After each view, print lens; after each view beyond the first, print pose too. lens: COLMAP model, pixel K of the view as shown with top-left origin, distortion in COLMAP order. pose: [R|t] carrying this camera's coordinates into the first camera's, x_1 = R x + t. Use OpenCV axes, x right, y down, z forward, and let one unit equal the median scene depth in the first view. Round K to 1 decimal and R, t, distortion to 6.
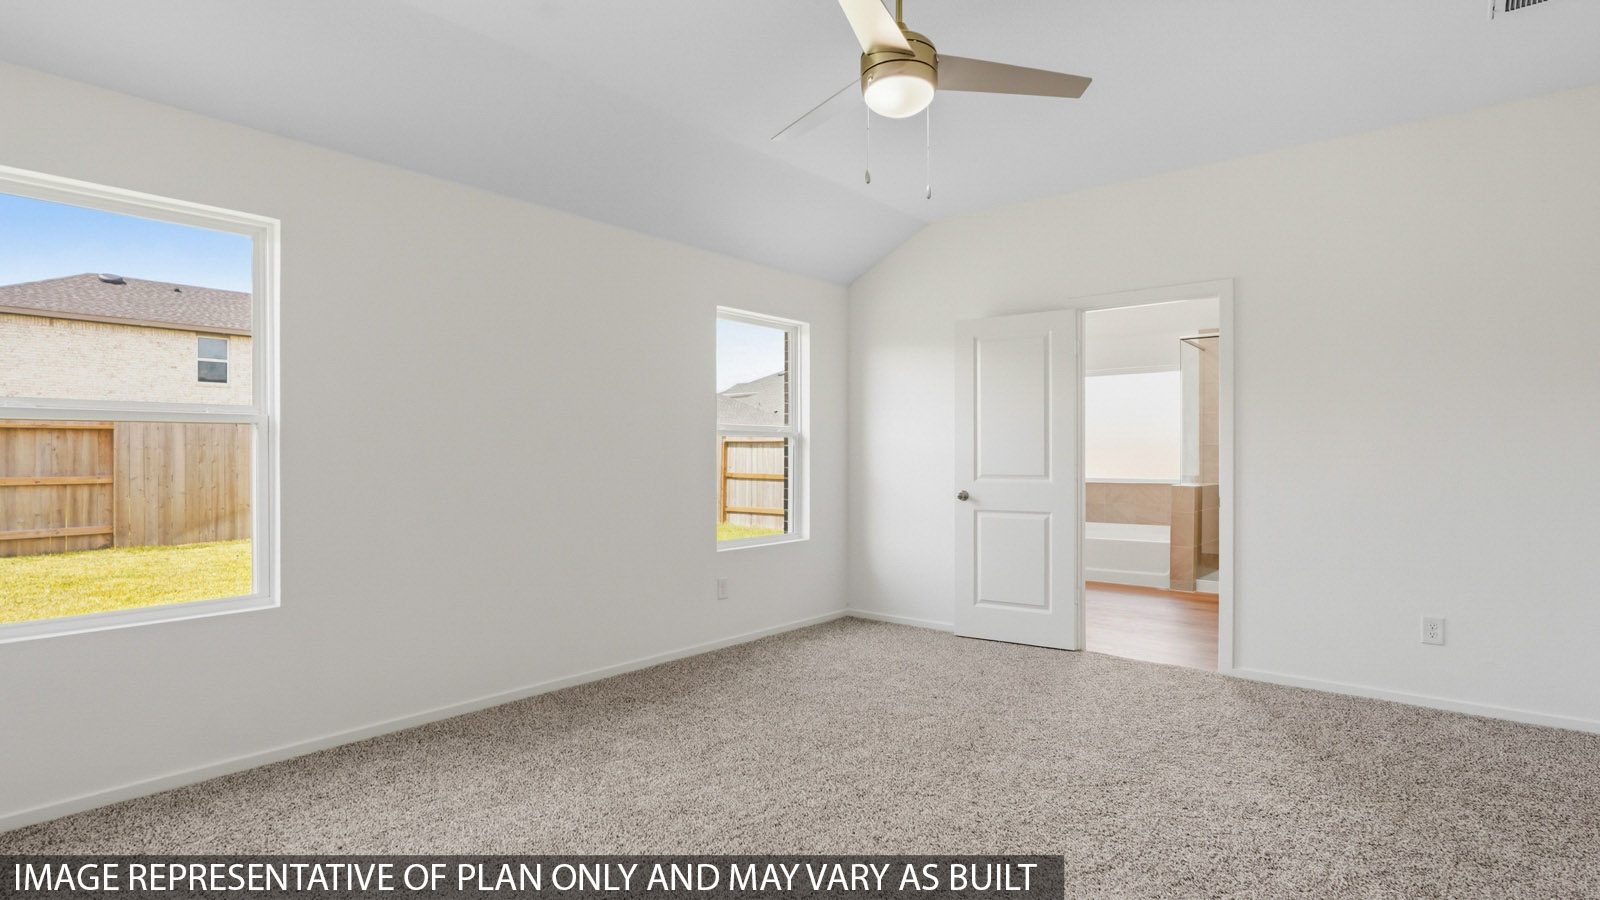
lens RADIAL K [[794.6, 0, 800.0], [0, 794.6, 450.0], [0, 0, 1]] dist [0.001383, 0.000472]
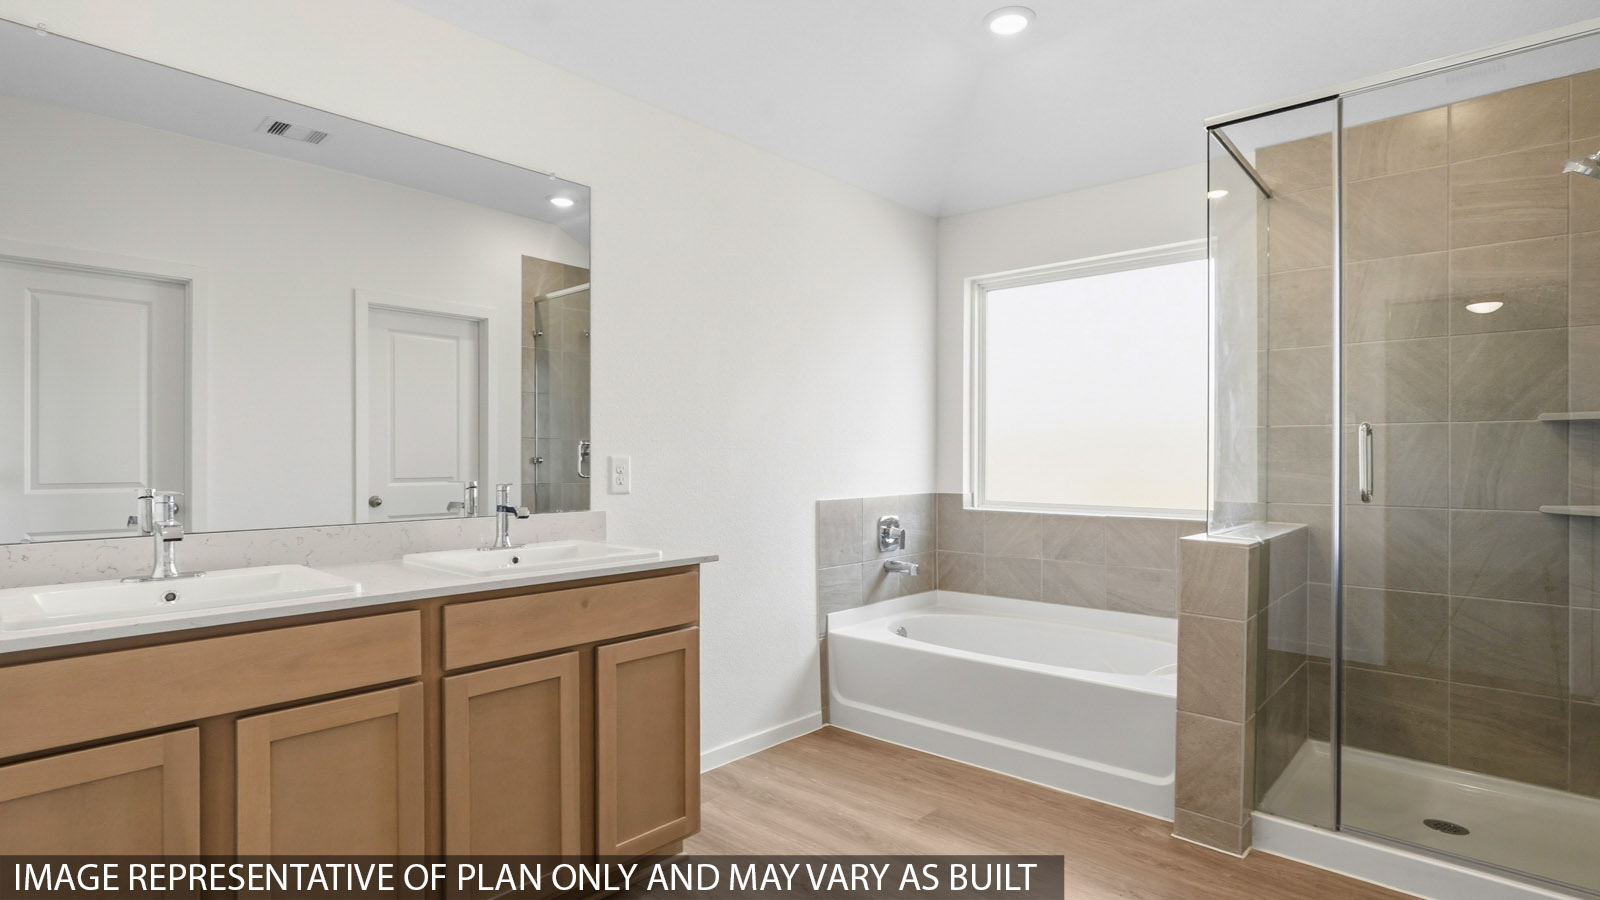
lens RADIAL K [[794.6, 0, 800.0], [0, 794.6, 450.0], [0, 0, 1]] dist [0.001383, 0.000472]
pose [[0.999130, -0.002407, -0.041634, 0.300477], [0.002929, 0.999918, 0.012500, -0.001246], [0.041600, -0.012611, 0.999055, 0.614894]]
